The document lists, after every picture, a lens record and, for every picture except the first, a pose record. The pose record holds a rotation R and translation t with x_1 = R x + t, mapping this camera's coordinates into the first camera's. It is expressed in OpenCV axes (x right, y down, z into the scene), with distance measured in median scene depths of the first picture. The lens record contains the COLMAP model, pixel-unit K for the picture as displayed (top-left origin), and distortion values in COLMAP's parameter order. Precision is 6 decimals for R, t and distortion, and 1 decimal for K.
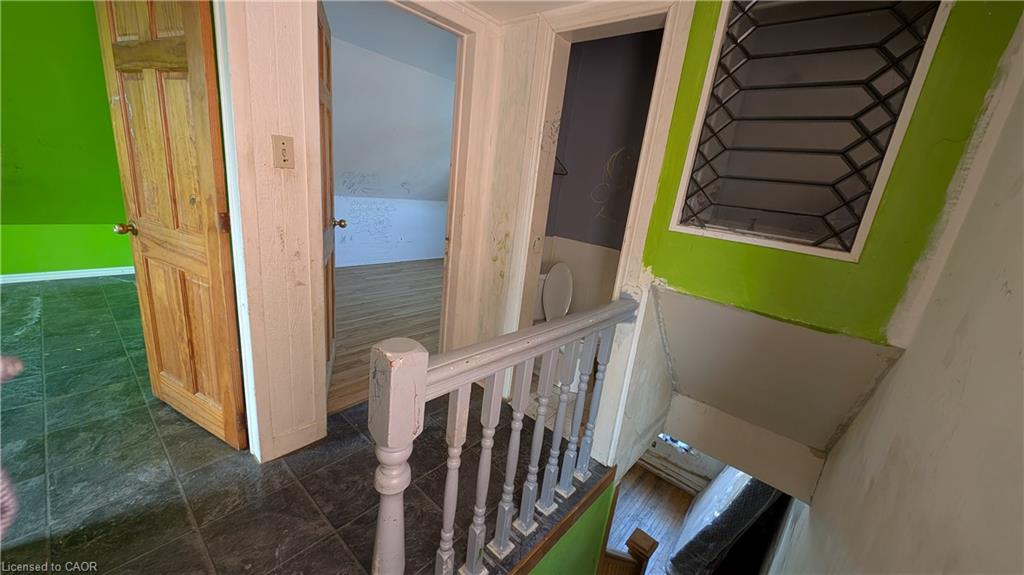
lens RADIAL K [[385.6, 0, 515.2], [0, 385.6, 285.9], [0, 0, 1]] dist [0.006392, -0.000858]
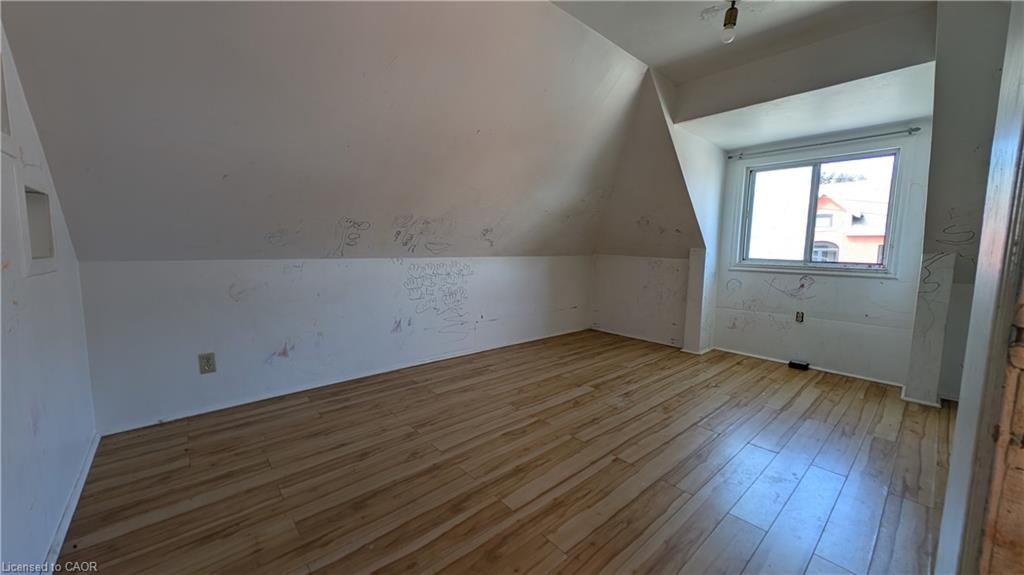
lens RADIAL K [[385.6, 0, 507.4], [0, 385.6, 283.6], [0, 0, 1]] dist [0.006392, -0.000858]
pose [[0.985729, -0.086233, -0.144575, -0.172148], [0.059106, 0.981446, -0.182401, -0.061800], [0.157621, 0.171252, 0.972537, 0.406737]]
